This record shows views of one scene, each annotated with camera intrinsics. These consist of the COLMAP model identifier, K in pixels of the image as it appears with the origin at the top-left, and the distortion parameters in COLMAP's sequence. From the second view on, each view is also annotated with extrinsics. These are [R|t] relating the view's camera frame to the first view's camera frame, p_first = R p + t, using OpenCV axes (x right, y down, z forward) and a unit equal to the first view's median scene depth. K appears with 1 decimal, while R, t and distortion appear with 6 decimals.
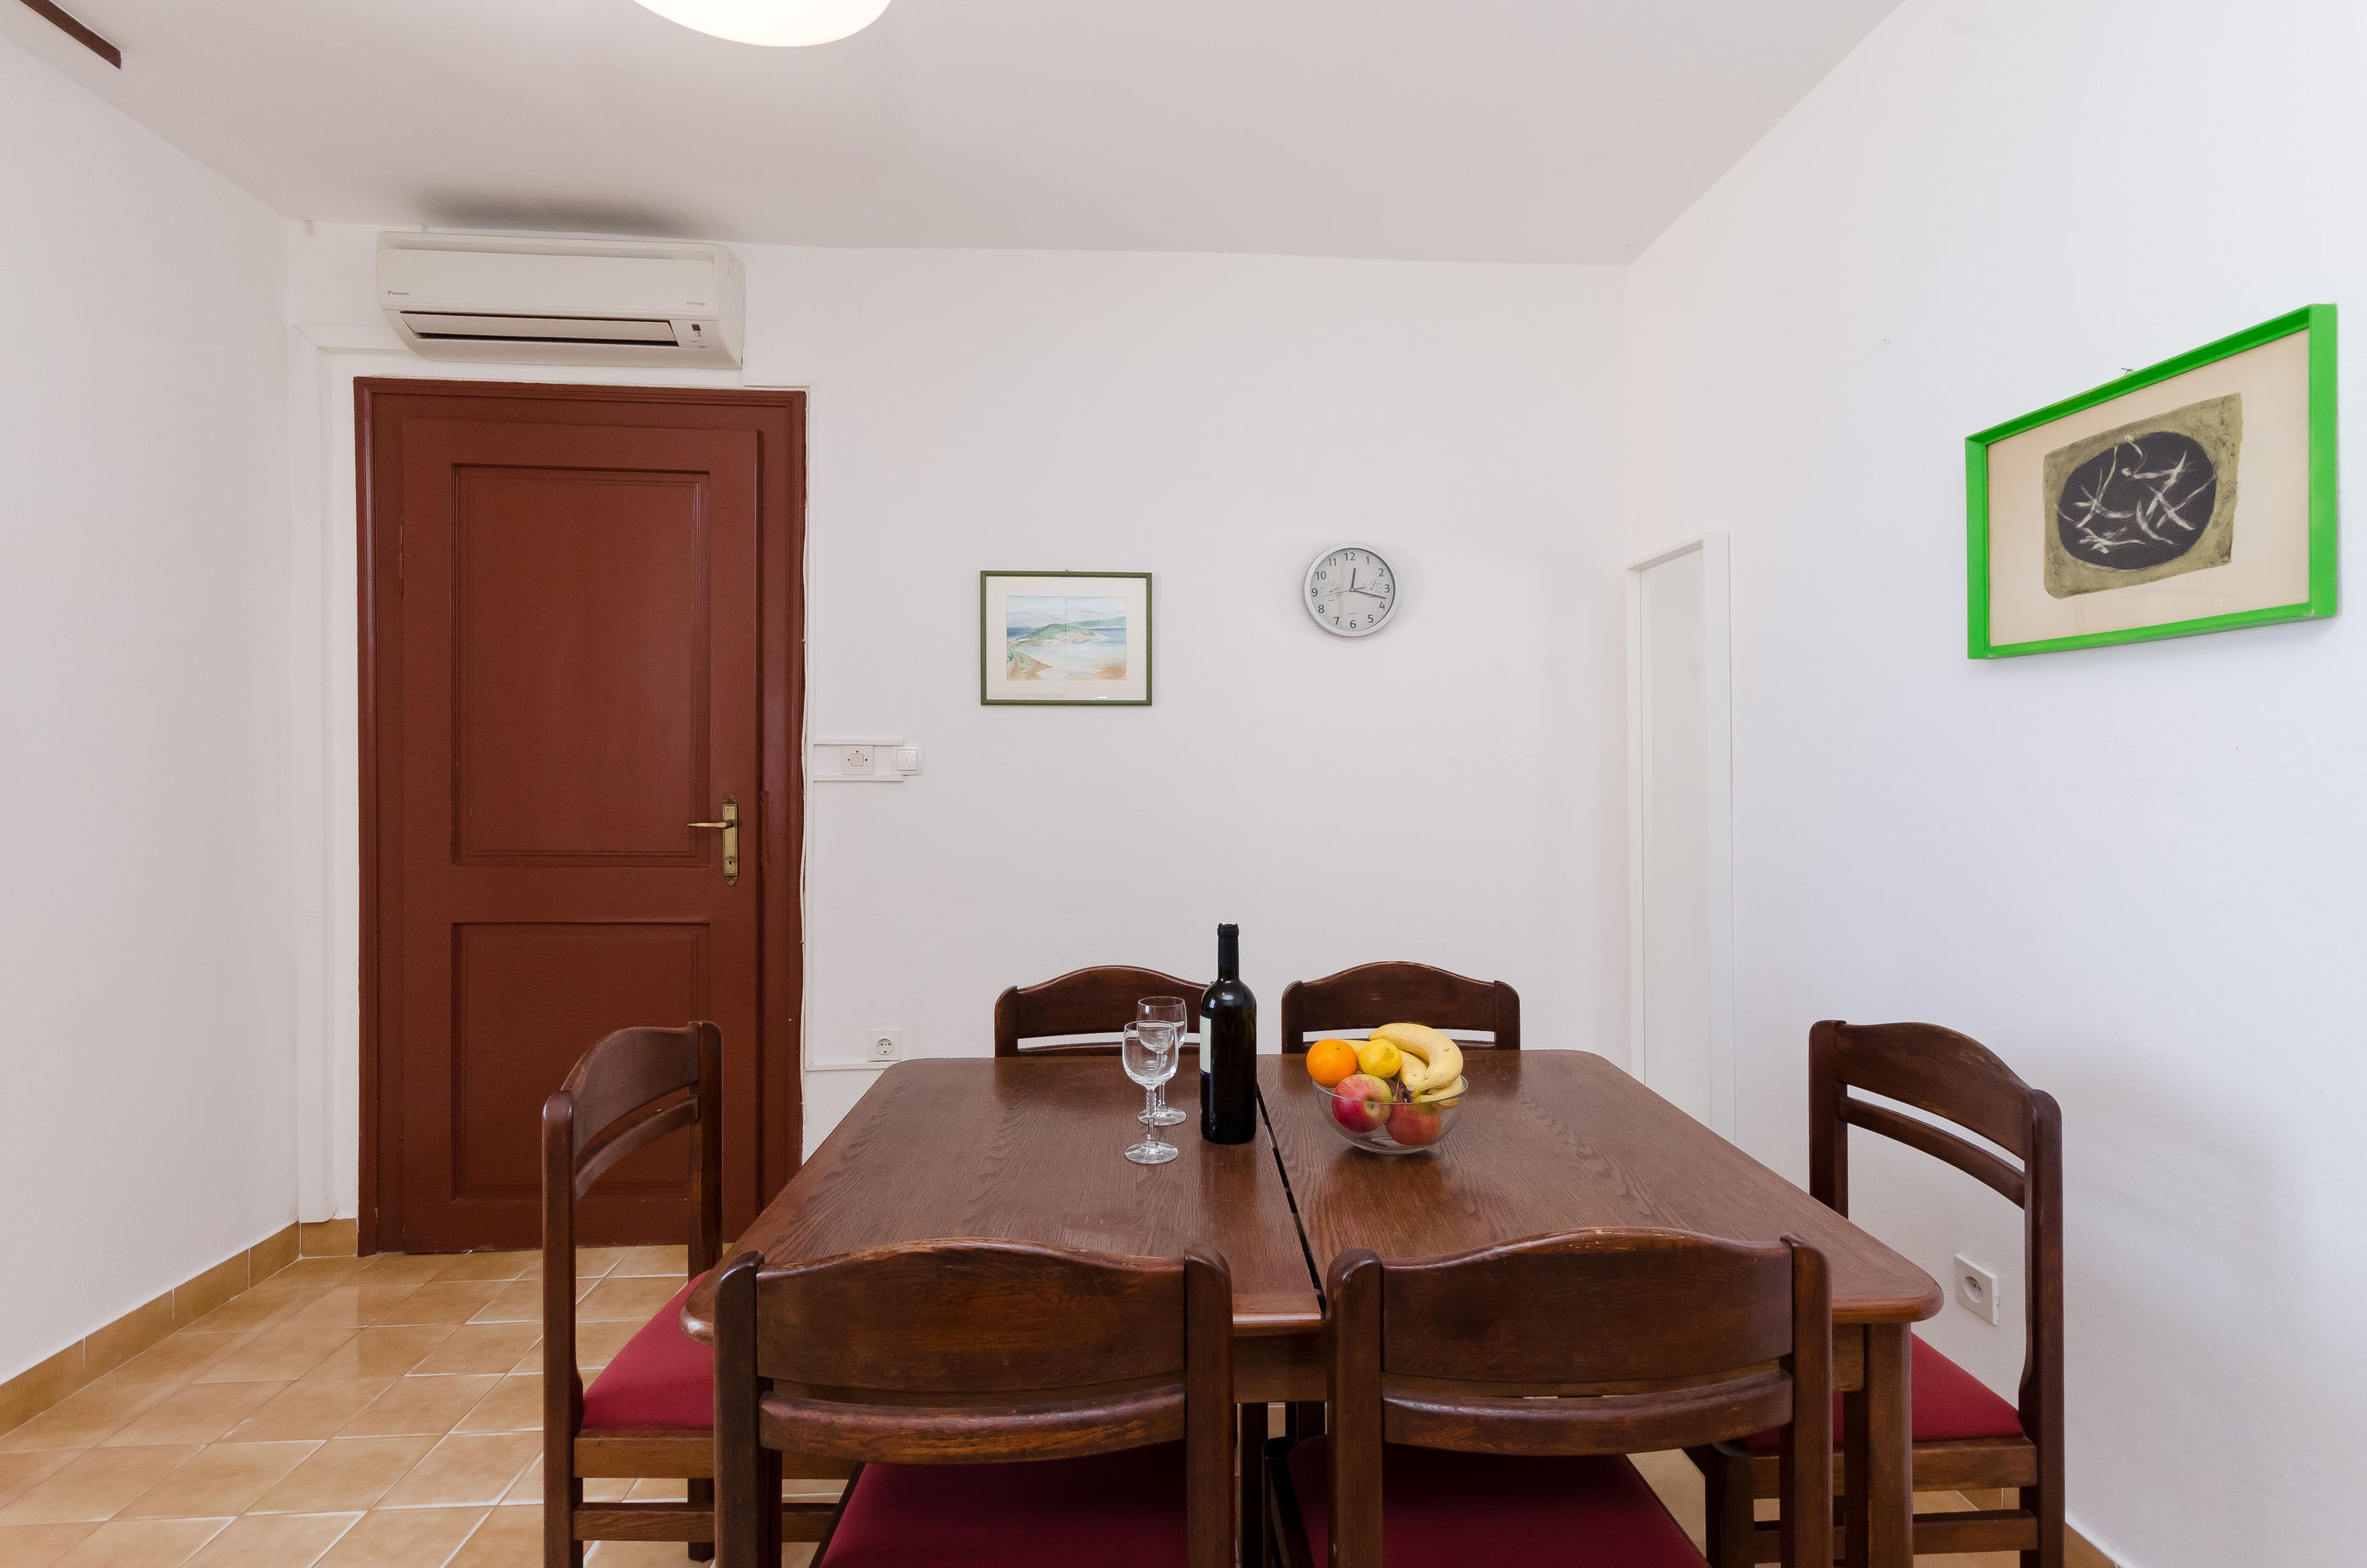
lens RADIAL K [[1085.5, 0, 1179.1], [0, 1085.5, 757.0], [0, 0, 1]] dist [0.001324, 0.000994]
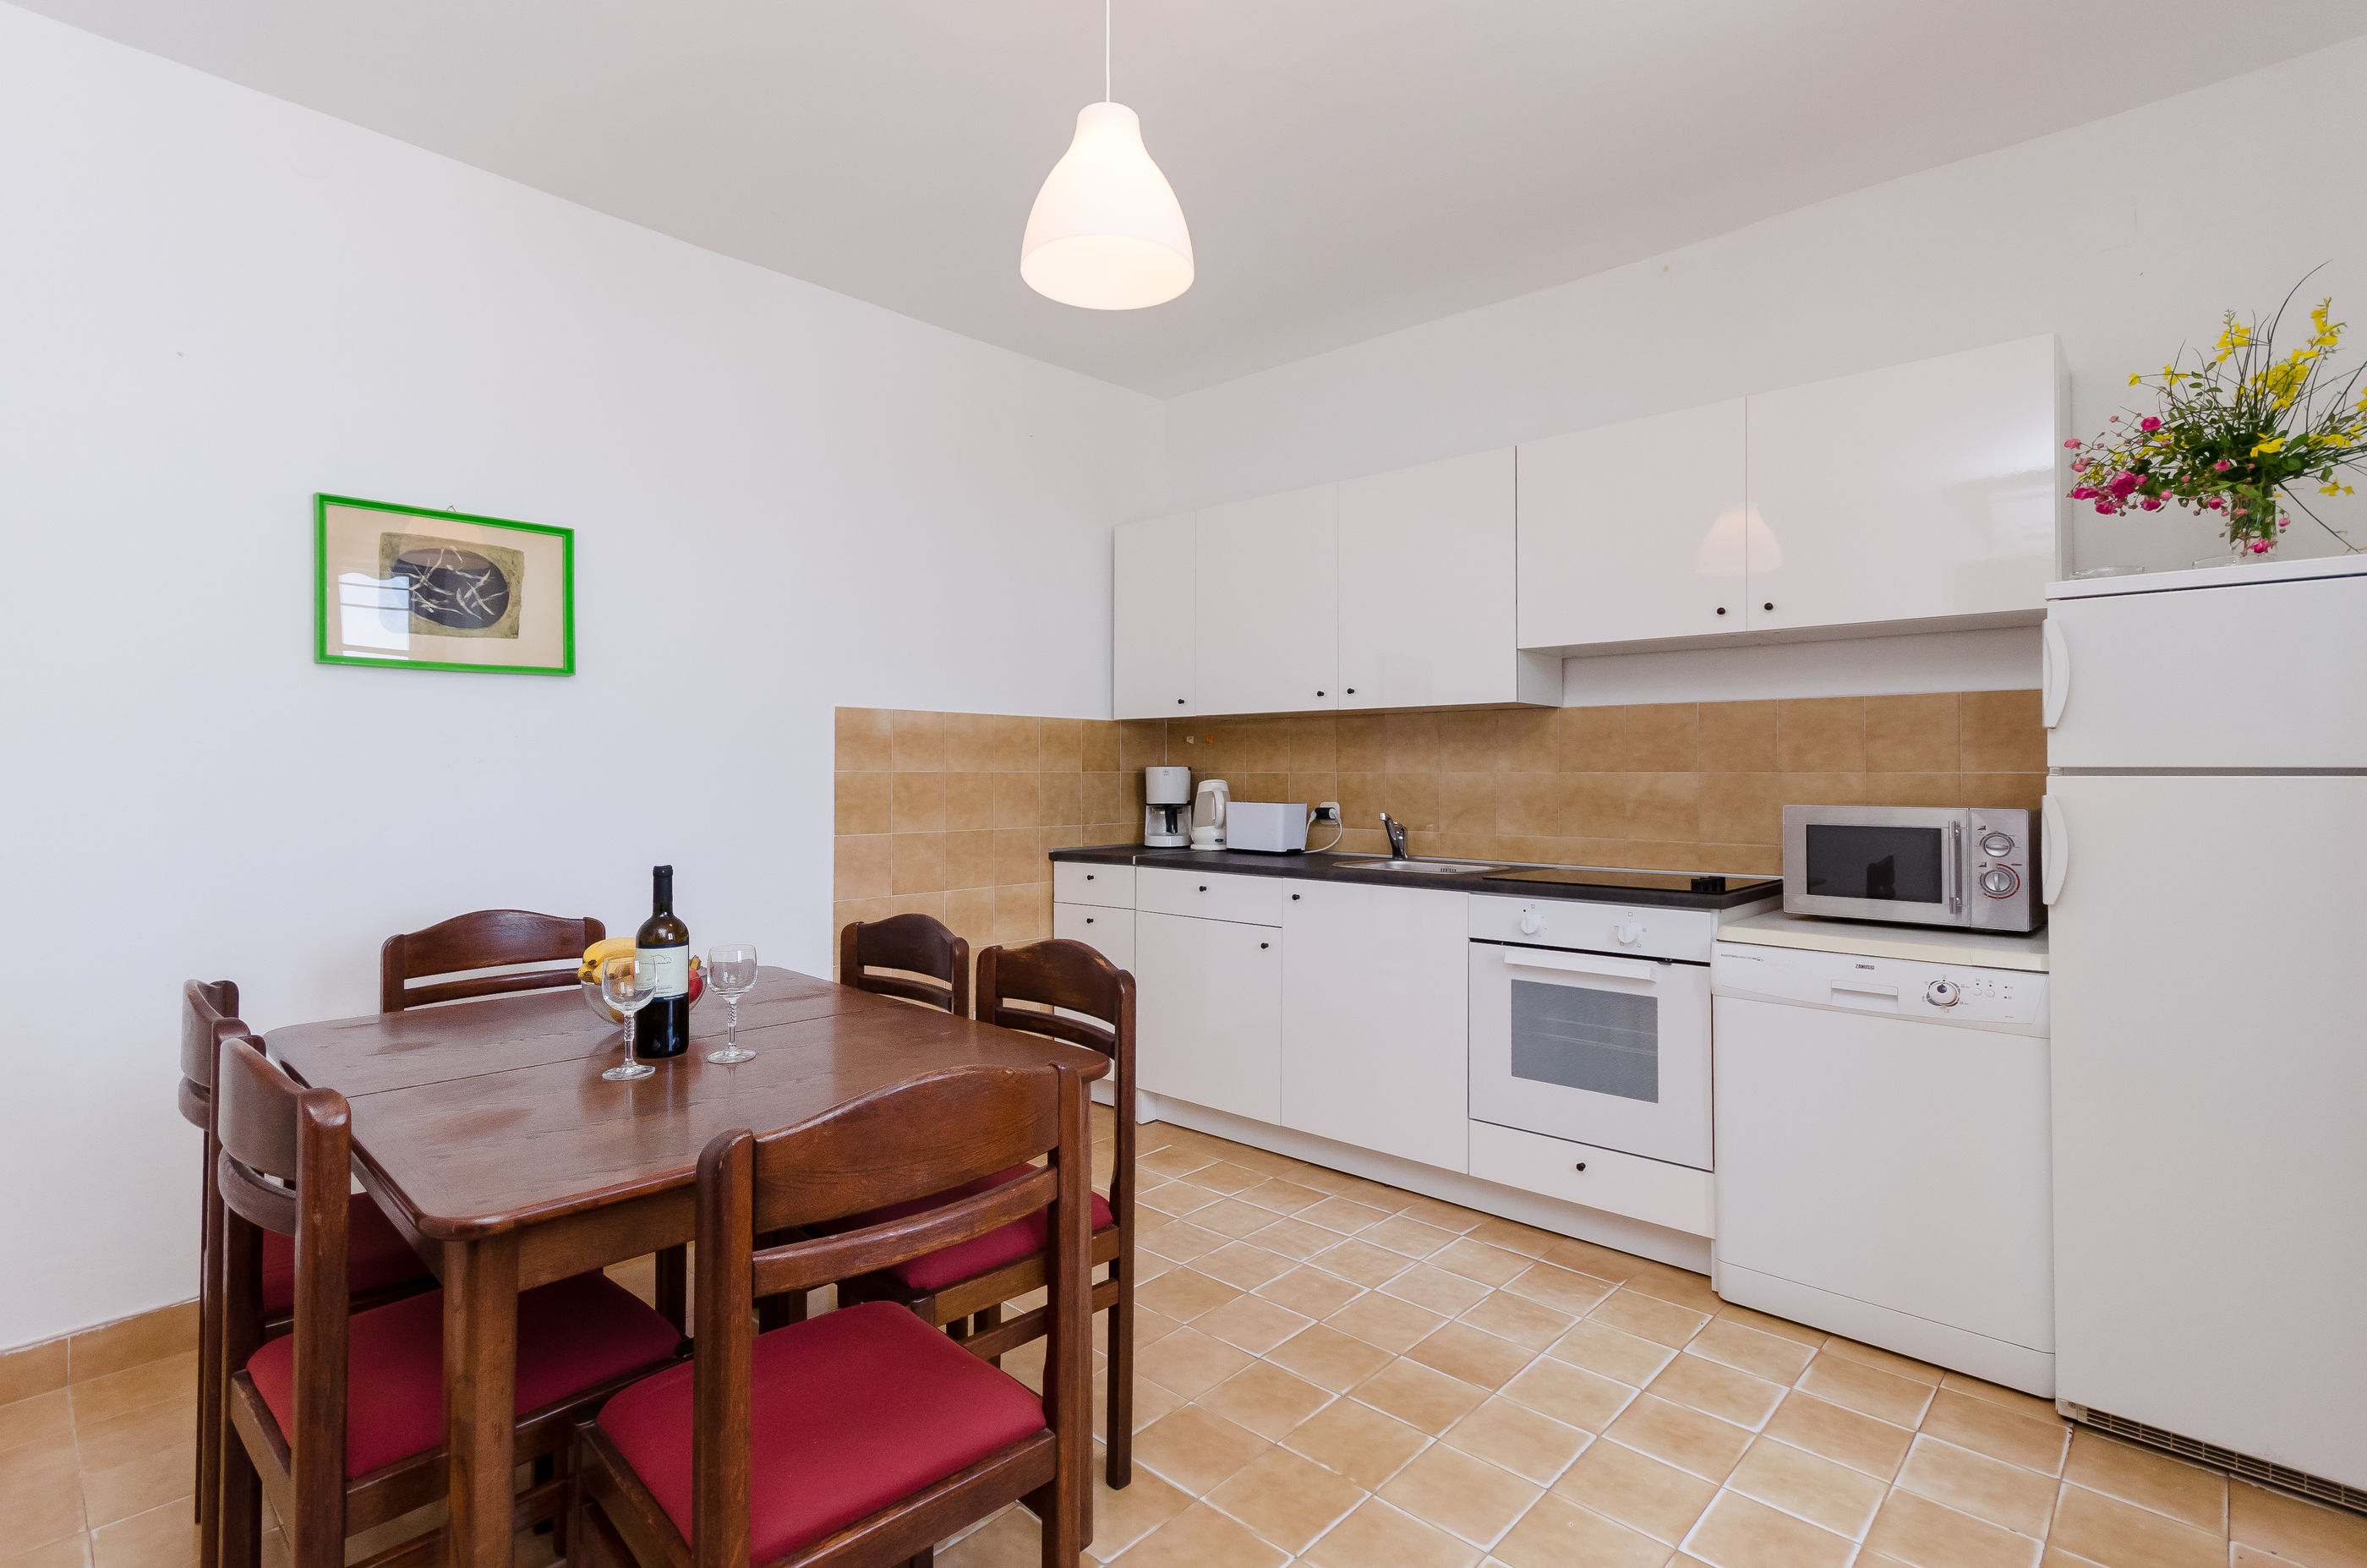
lens RADIAL K [[1085.5, 0, 1179.1], [0, 1085.5, 757.0], [0, 0, 1]] dist [0.001324, 0.000994]
pose [[-0.695226, 0.015608, 0.718622, -0.997337], [0.004030, 0.999833, -0.017818, 0.054730], [-0.718780, -0.009492, -0.695173, 1.249472]]
